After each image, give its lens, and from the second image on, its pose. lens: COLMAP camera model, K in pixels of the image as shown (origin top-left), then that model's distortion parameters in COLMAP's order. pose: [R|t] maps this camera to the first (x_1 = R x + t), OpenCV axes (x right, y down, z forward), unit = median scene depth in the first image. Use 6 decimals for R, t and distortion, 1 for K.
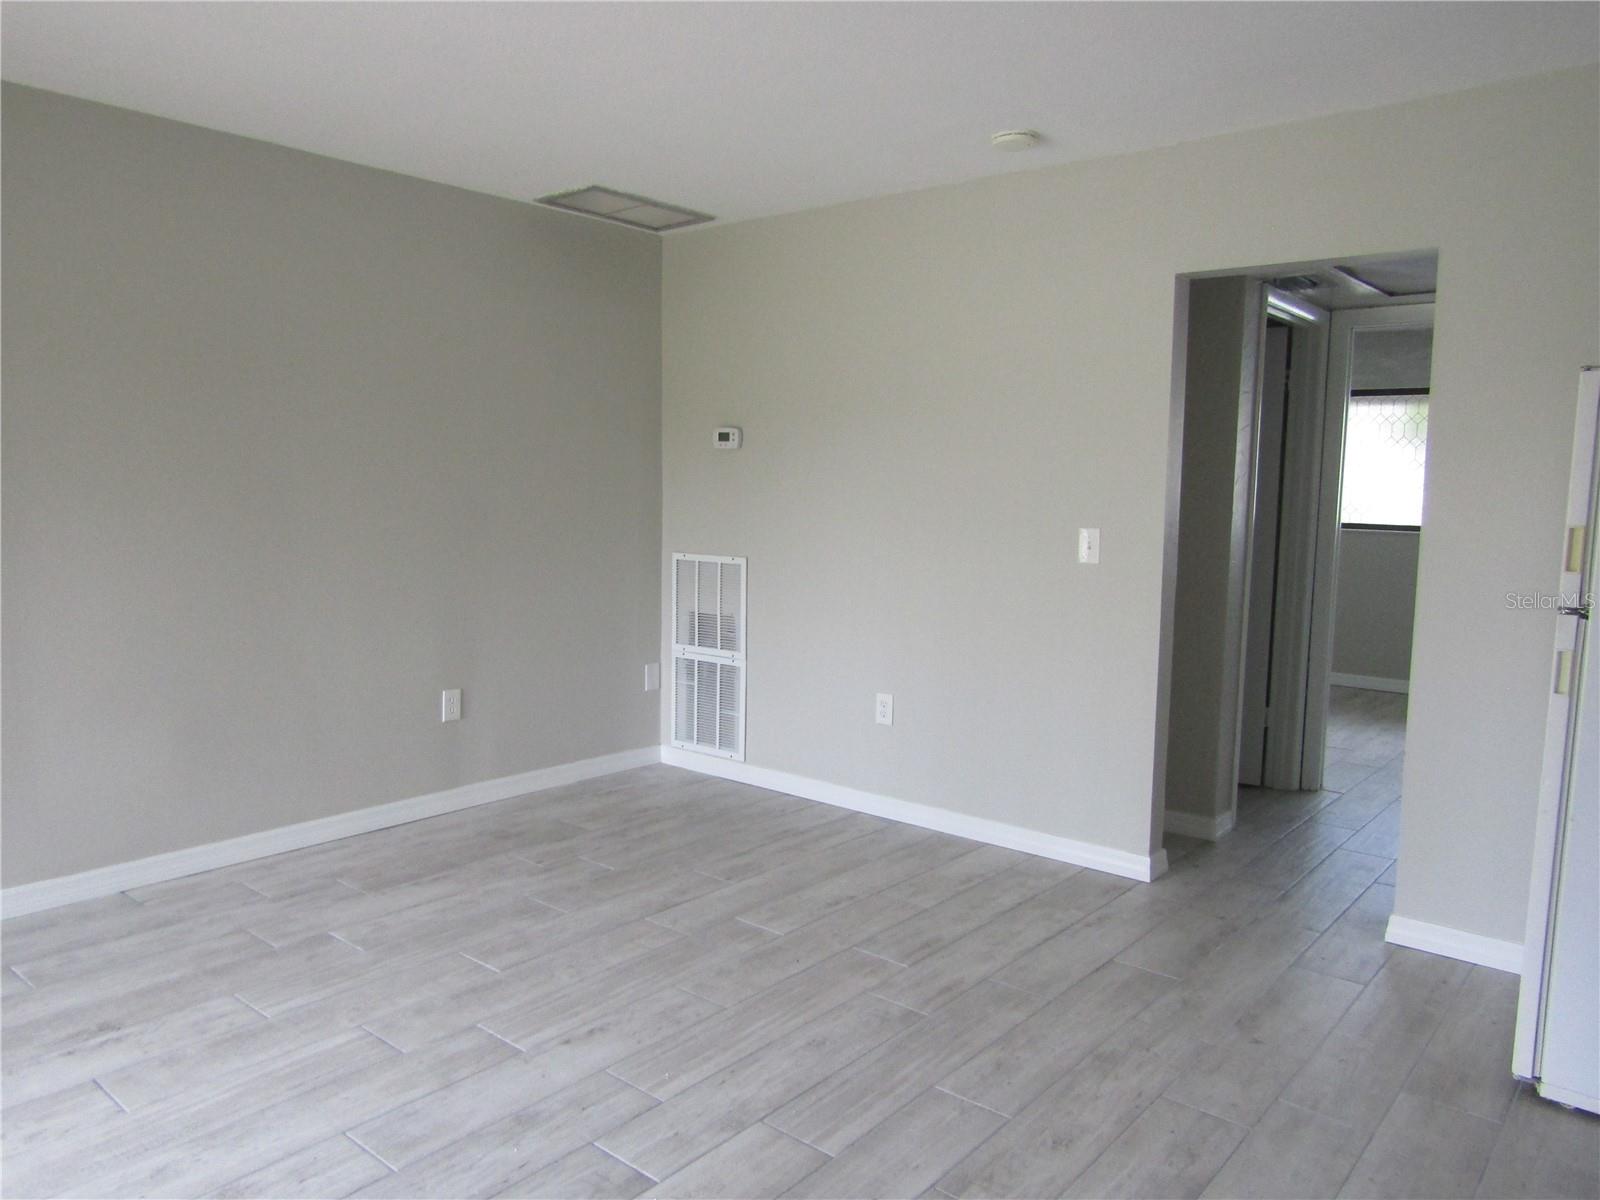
lens RADIAL K [[1143.3, 0, 793.2], [0, 1143.3, 596.4], [0, 0, 1]] dist [-0.008906, 0.002313]
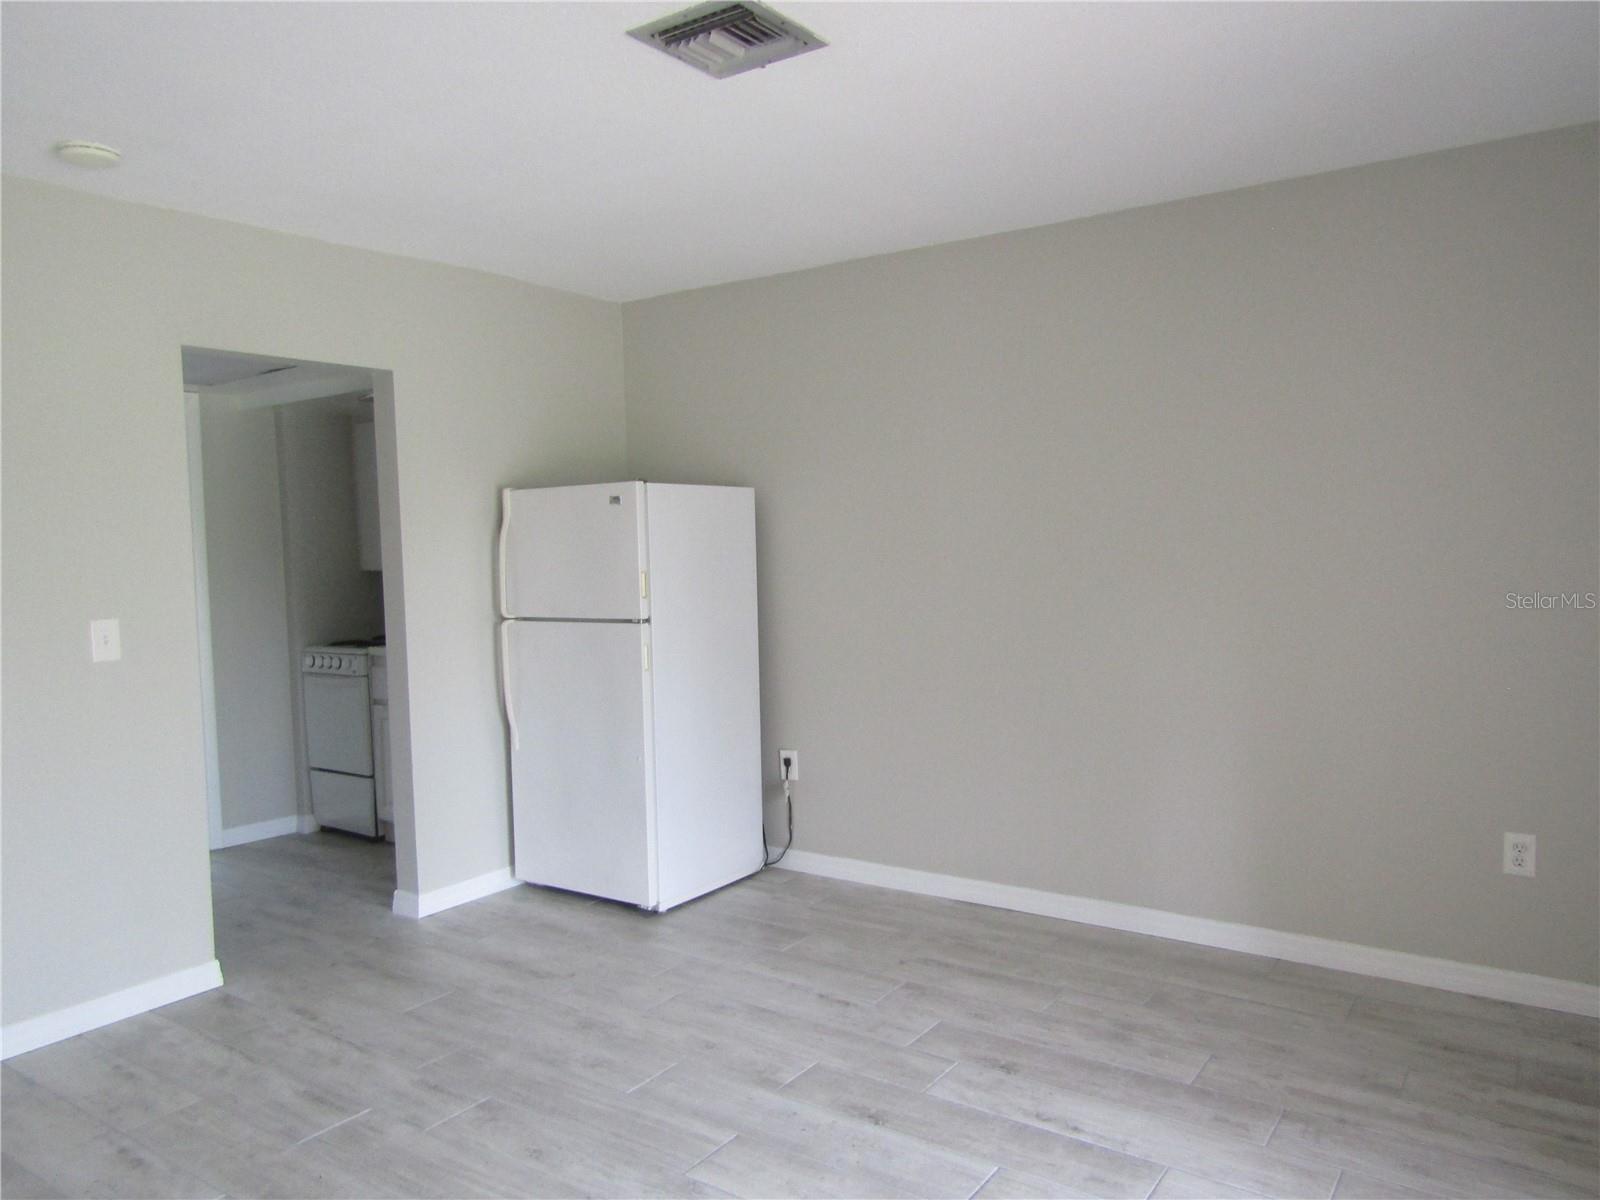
lens RADIAL K [[1143.3, 0, 793.2], [0, 1143.3, 596.4], [0, 0, 1]] dist [-0.008906, 0.002313]
pose [[-0.081099, -0.069236, 0.994298, -0.773352], [0.128493, 0.988534, 0.079315, -0.096801], [-0.988389, 0.134193, -0.071273, 0.678932]]
